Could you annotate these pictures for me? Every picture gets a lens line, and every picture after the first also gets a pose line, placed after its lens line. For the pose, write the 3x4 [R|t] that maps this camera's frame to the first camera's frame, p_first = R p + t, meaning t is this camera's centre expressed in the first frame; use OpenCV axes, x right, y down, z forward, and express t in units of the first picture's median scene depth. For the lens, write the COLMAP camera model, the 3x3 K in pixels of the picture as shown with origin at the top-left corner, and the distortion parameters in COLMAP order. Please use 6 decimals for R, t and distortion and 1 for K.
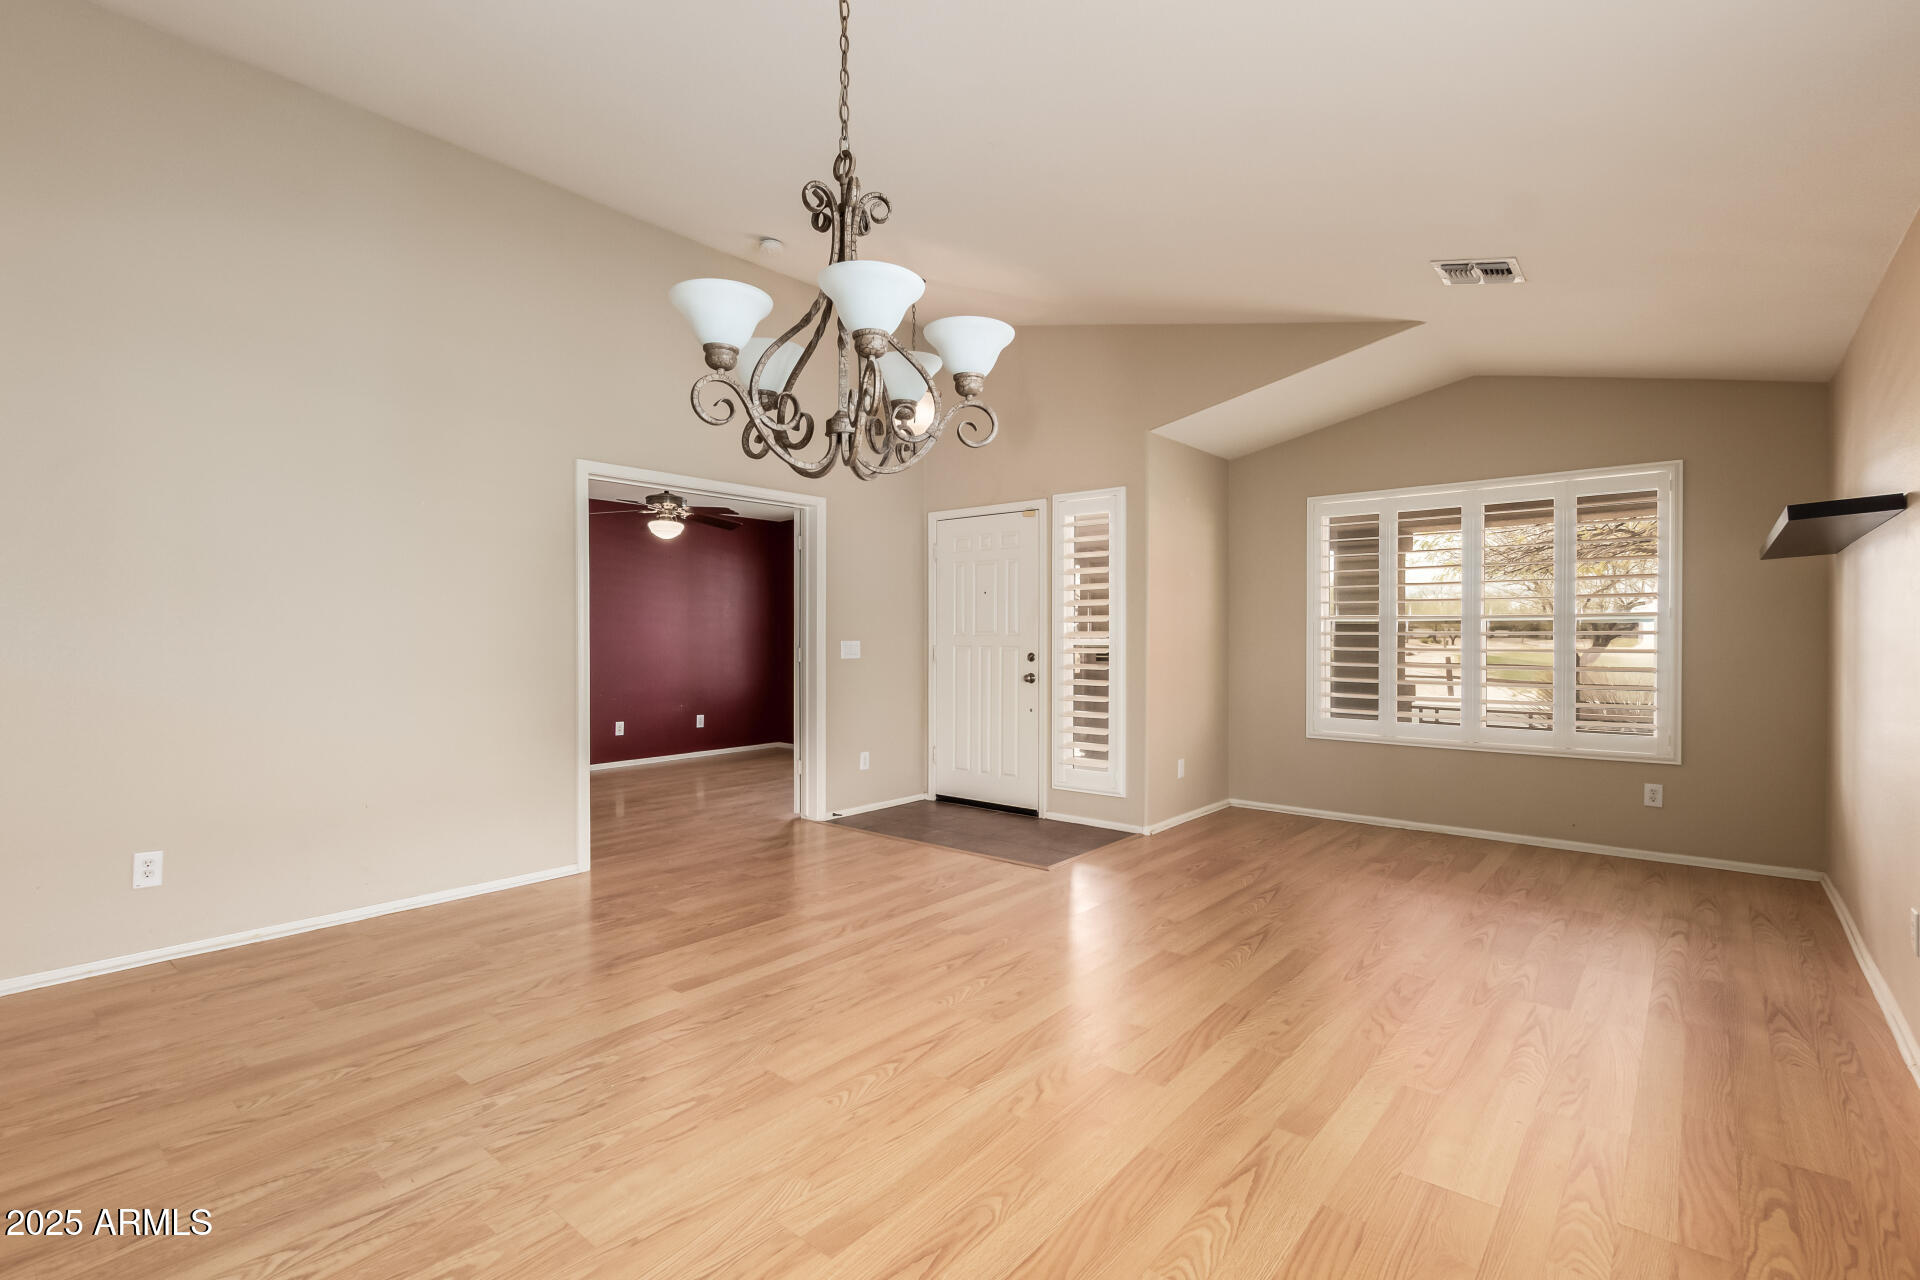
lens RADIAL K [[881.8, 0, 962.4], [0, 881.8, 633.2], [0, 0, 1]] dist [0.010772, -0.002826]
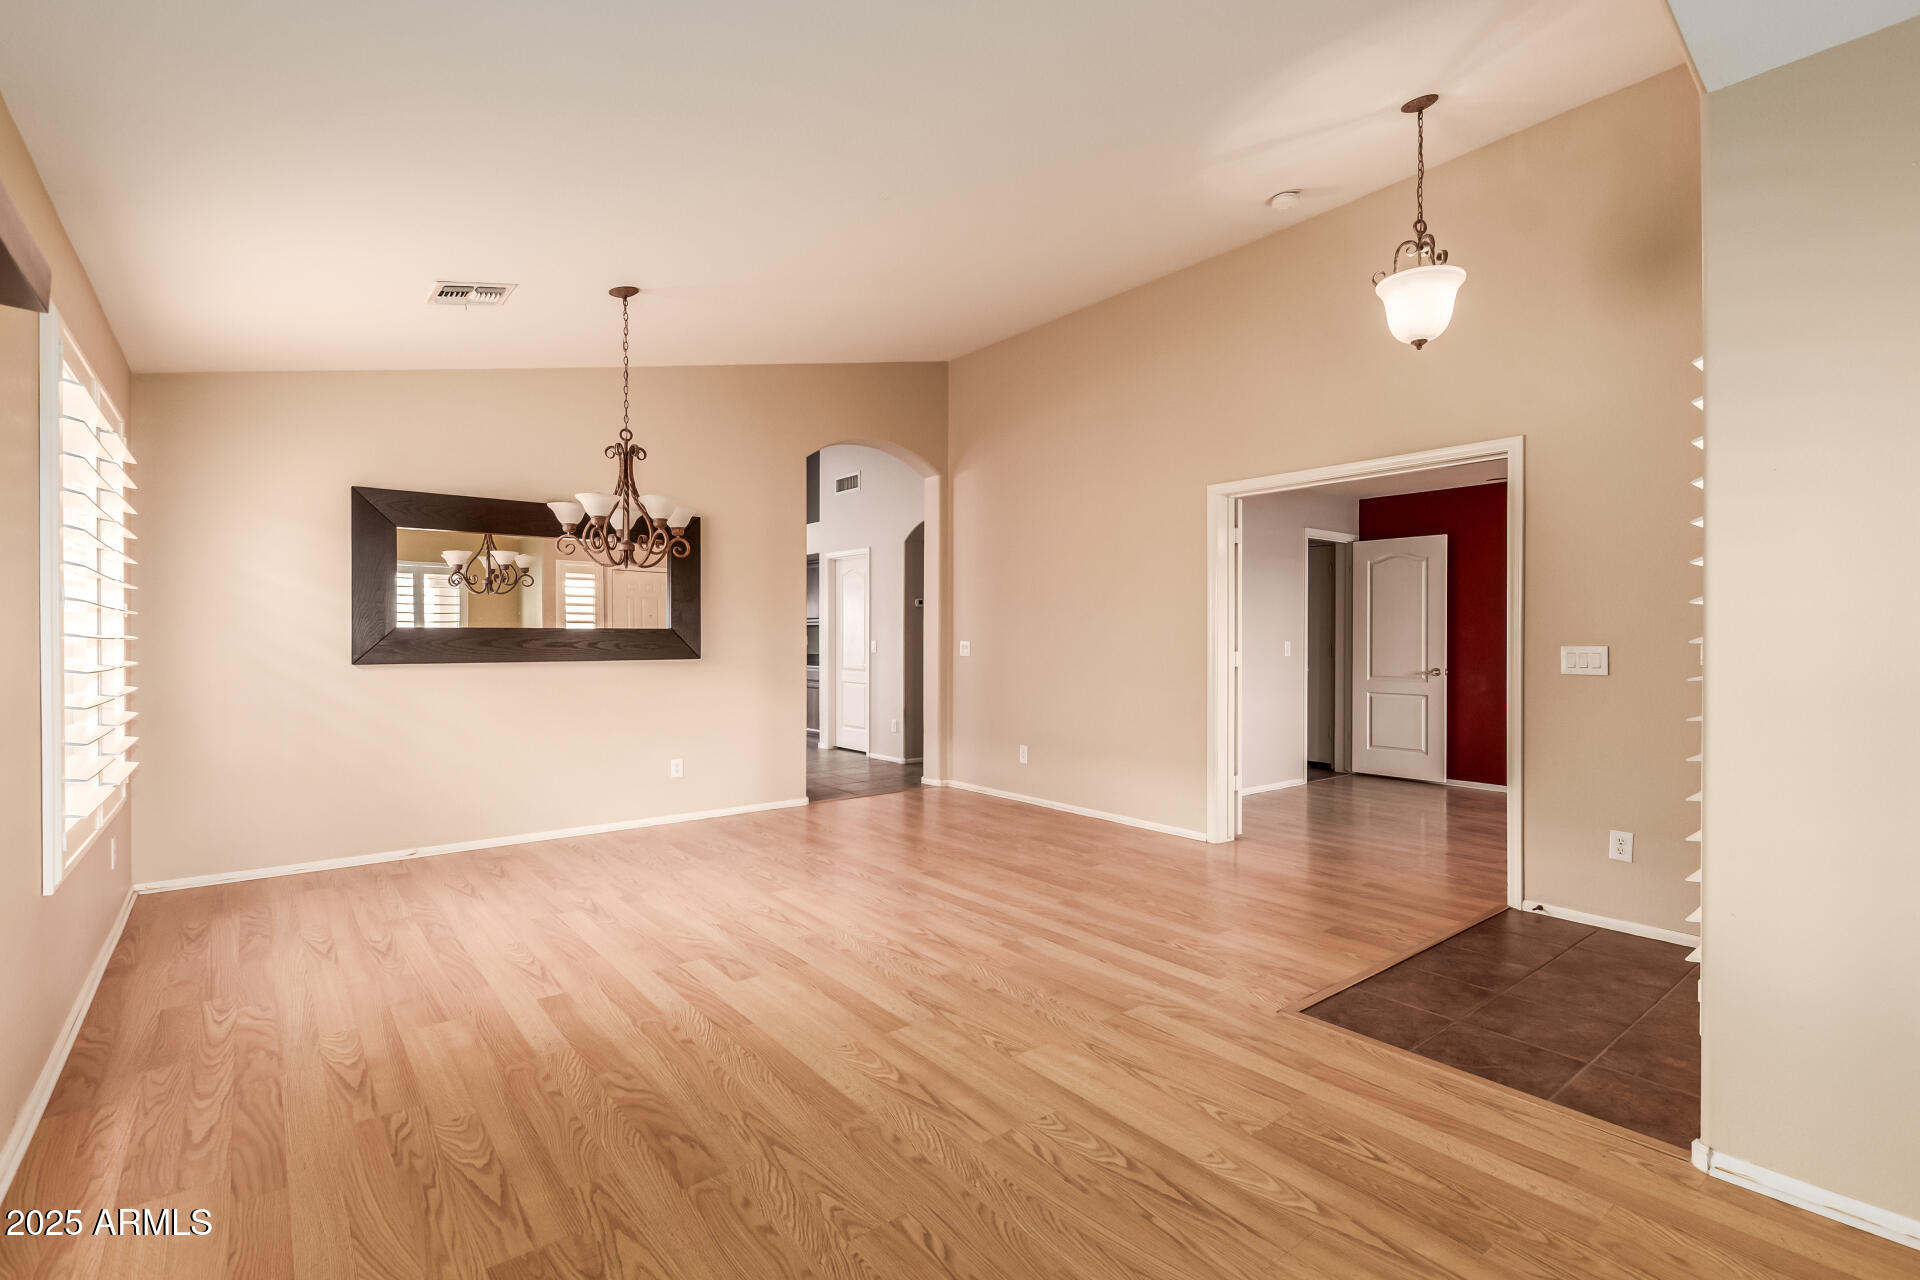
lens RADIAL K [[881.8, 0, 961.3], [0, 881.8, 640.6], [0, 0, 1]] dist [0.010772, -0.002826]
pose [[-0.200481, 0.003130, -0.979693, 1.011877], [0.002640, 0.999993, 0.002655, 0.003043], [0.979694, -0.002054, -0.200487, 1.205975]]
